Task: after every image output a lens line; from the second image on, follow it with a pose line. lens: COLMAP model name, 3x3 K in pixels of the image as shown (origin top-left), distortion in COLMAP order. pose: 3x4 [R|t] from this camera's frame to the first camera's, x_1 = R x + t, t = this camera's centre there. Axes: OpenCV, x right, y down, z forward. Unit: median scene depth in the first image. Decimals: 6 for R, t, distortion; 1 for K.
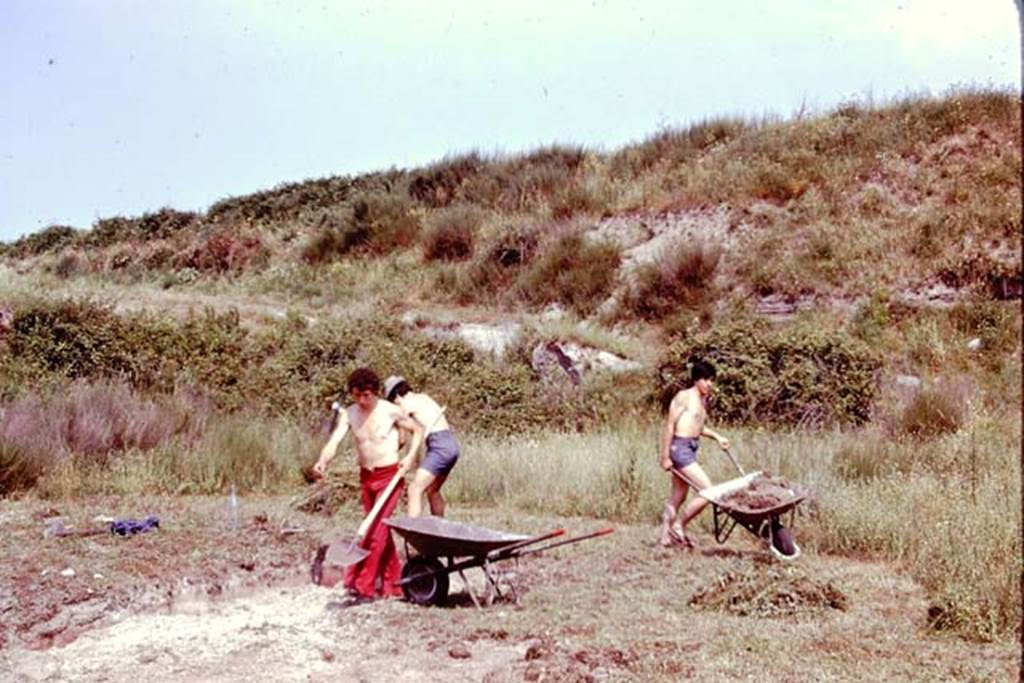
lens RADIAL K [[1597.6, 0, 512.0], [0, 1597.6, 341.5], [0, 0, 1]] dist [-0.273095, -0.053701]
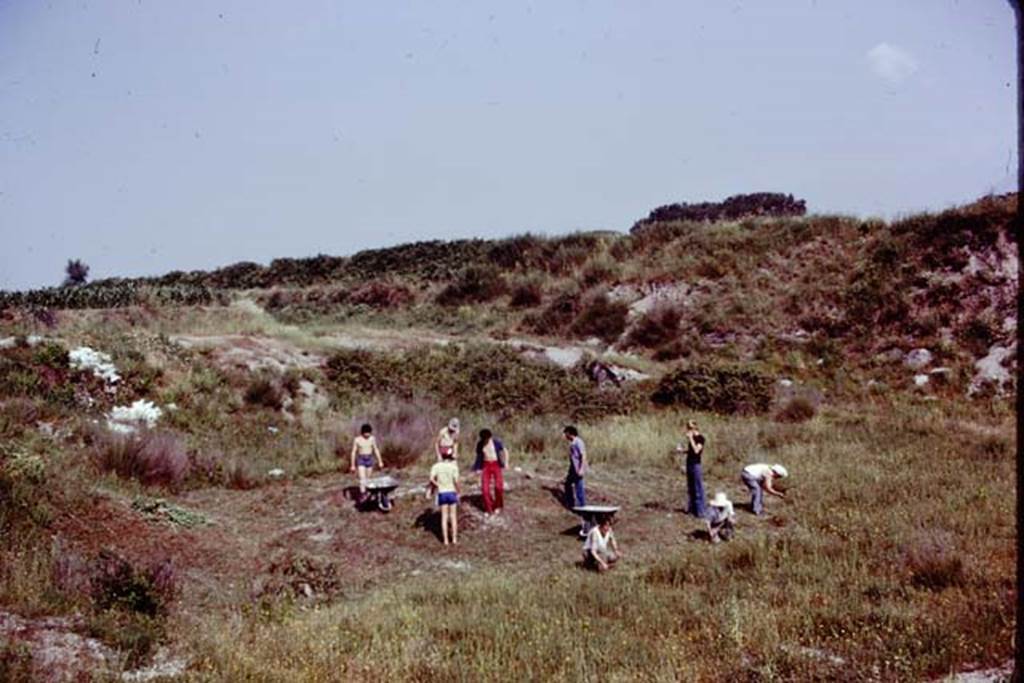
lens RADIAL K [[1156.0, 0, 512.0], [0, 1156.0, 341.5], [0, 0, 1]] dist [-0.158405, -0.007420]
pose [[0.999413, -0.023454, 0.024973, -0.105843], [0.022332, 0.998769, 0.044296, -0.080884], [-0.025981, -0.043712, 0.998706, -0.358001]]
